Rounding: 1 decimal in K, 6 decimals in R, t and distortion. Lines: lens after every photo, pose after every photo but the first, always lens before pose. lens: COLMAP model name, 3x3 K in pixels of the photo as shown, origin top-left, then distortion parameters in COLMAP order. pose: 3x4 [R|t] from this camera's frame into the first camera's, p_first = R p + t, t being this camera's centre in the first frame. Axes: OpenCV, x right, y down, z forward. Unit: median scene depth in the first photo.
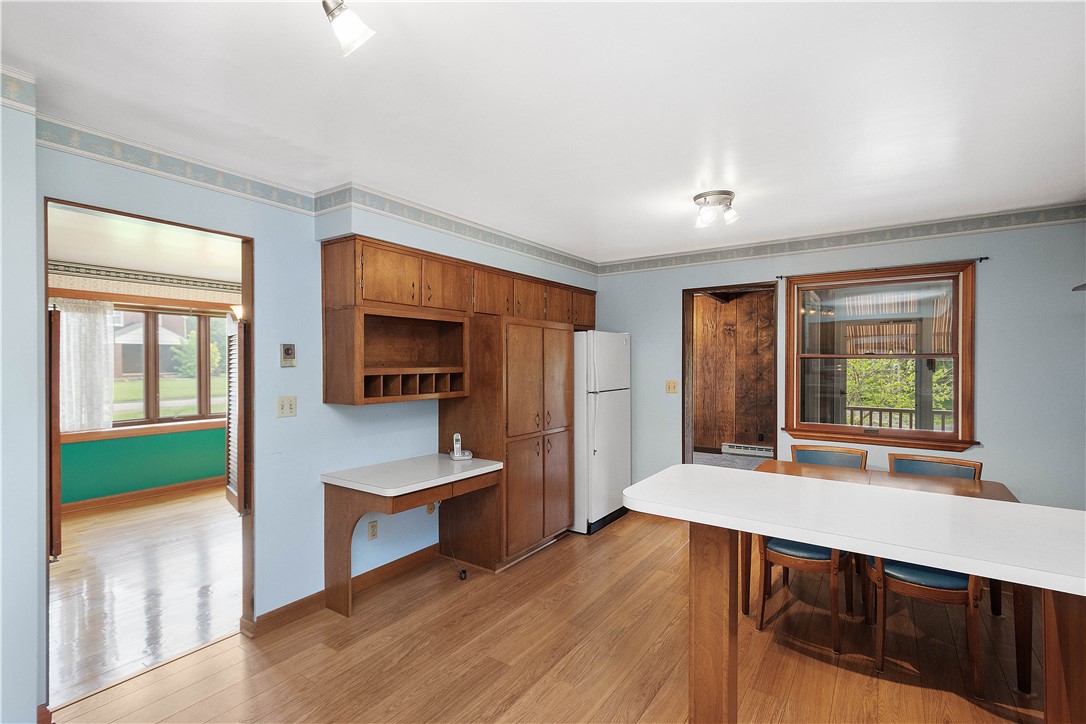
lens RADIAL K [[495.8, 0, 550.7], [0, 495.8, 366.1], [0, 0, 1]] dist [0.011554, -0.001695]
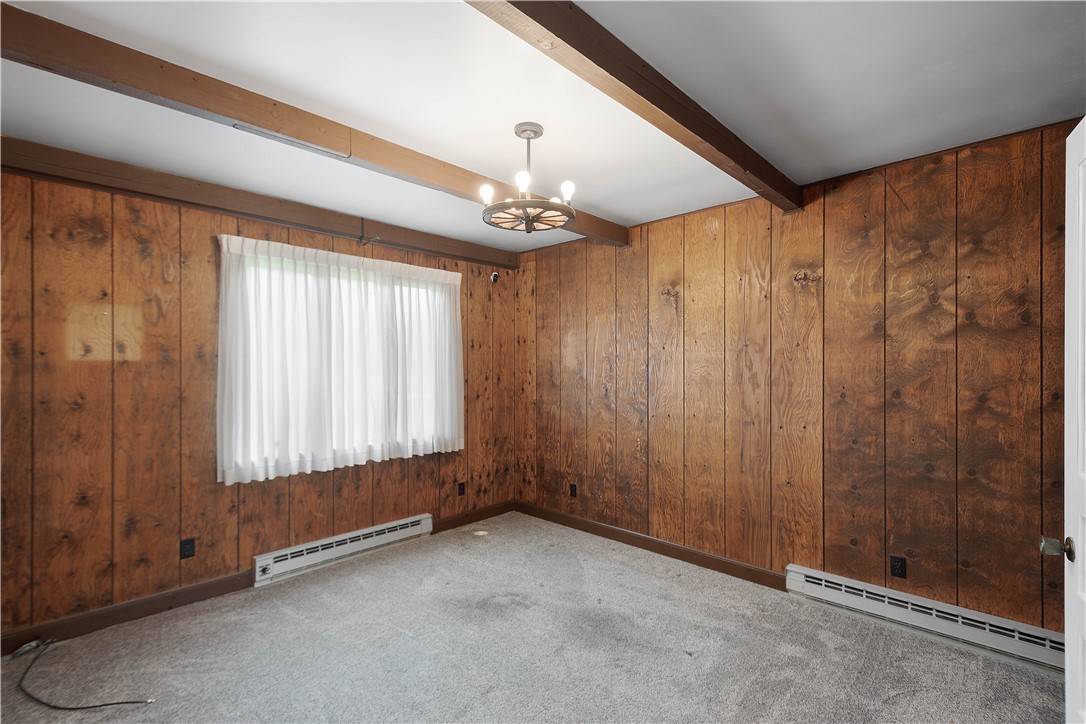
lens RADIAL K [[495.8, 0, 544.3], [0, 495.8, 362.2], [0, 0, 1]] dist [0.011554, -0.001695]
pose [[0.983707, -0.003036, -0.179756, 0.227480], [0.001775, 0.999973, -0.007178, -0.003974], [0.179773, 0.006742, 0.983685, 0.576320]]
